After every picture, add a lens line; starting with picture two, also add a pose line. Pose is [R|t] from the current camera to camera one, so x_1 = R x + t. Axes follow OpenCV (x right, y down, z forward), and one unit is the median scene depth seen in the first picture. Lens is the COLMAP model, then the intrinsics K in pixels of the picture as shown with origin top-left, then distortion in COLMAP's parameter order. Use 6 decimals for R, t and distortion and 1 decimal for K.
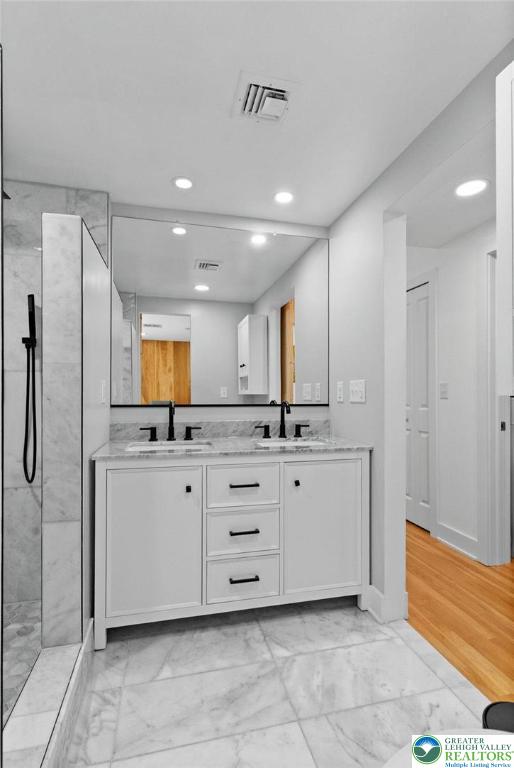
lens RADIAL K [[370.8, 0, 257.1], [0, 370.8, 387.4], [0, 0, 1]] dist [0.005659, -0.000151]
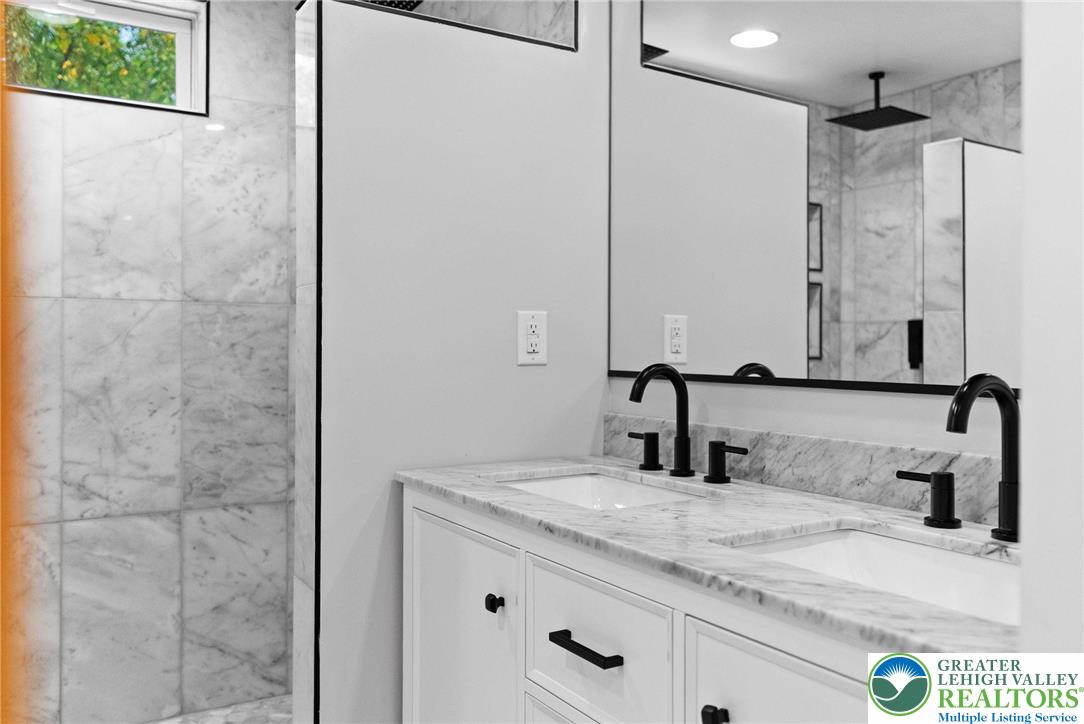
lens RADIAL K [[876.1, 0, 542.6], [0, 876.1, 358.6], [0, 0, 1]] dist [0.004610, 0.000351]
pose [[0.321576, 0.008369, -0.946847, 0.496231], [0.005102, 0.999931, 0.010570, 0.023824], [0.946870, -0.008230, 0.321511, 0.617443]]
